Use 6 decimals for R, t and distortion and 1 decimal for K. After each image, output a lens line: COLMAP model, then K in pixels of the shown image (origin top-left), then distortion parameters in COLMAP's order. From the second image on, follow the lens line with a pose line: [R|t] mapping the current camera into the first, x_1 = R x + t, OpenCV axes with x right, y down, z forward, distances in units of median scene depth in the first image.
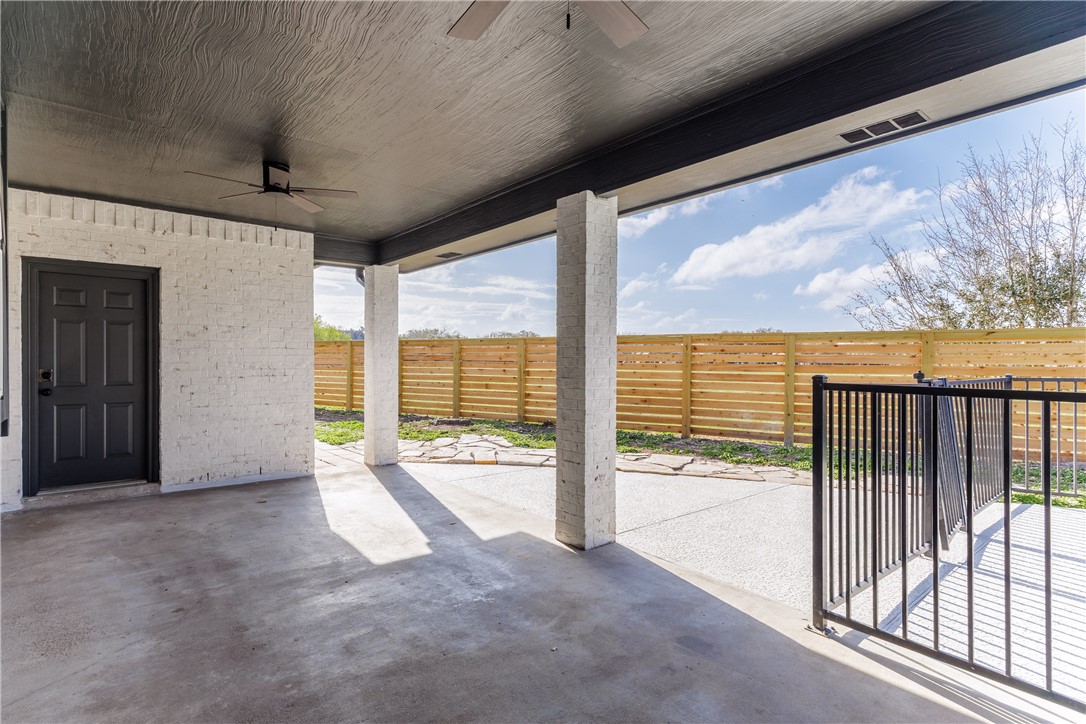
lens RADIAL K [[543.6, 0, 542.3], [0, 543.6, 364.2], [0, 0, 1]] dist [0.001059, 0.000150]
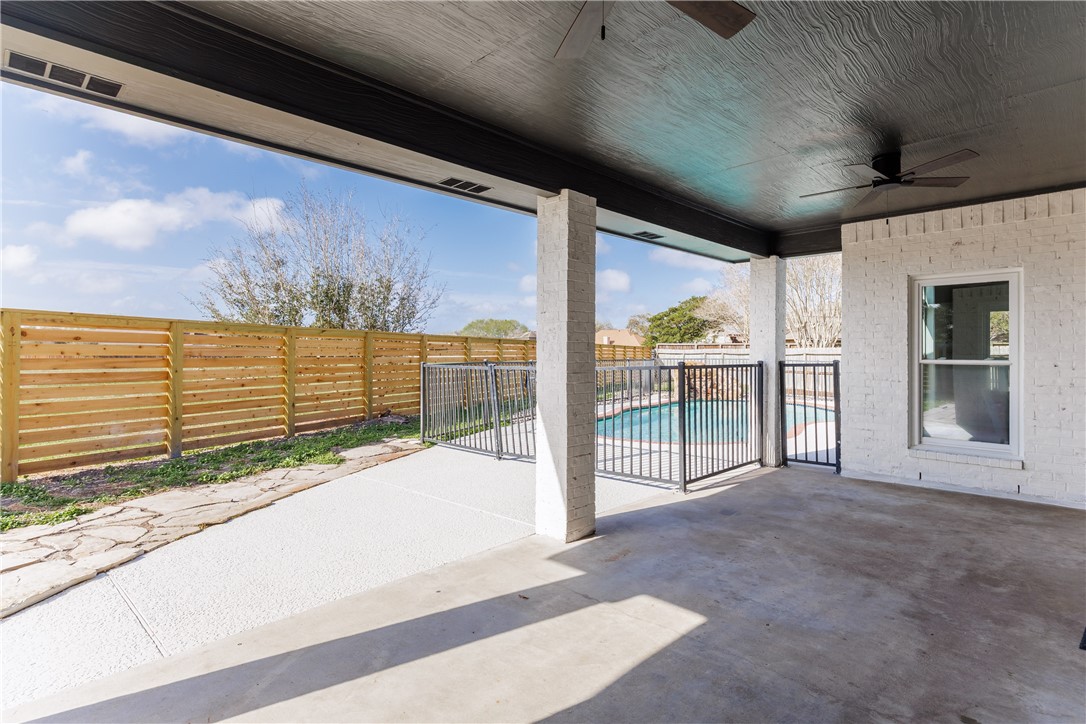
lens RADIAL K [[545.5, 0, 540.4], [0, 545.5, 350.3], [0, 0, 1]] dist [0.002113, 0.000487]
pose [[-0.112316, 0.002416, 0.993670, -0.421244], [0.005376, 0.999984, -0.001824, -0.006697], [-0.993658, 0.005137, -0.112327, 0.528036]]
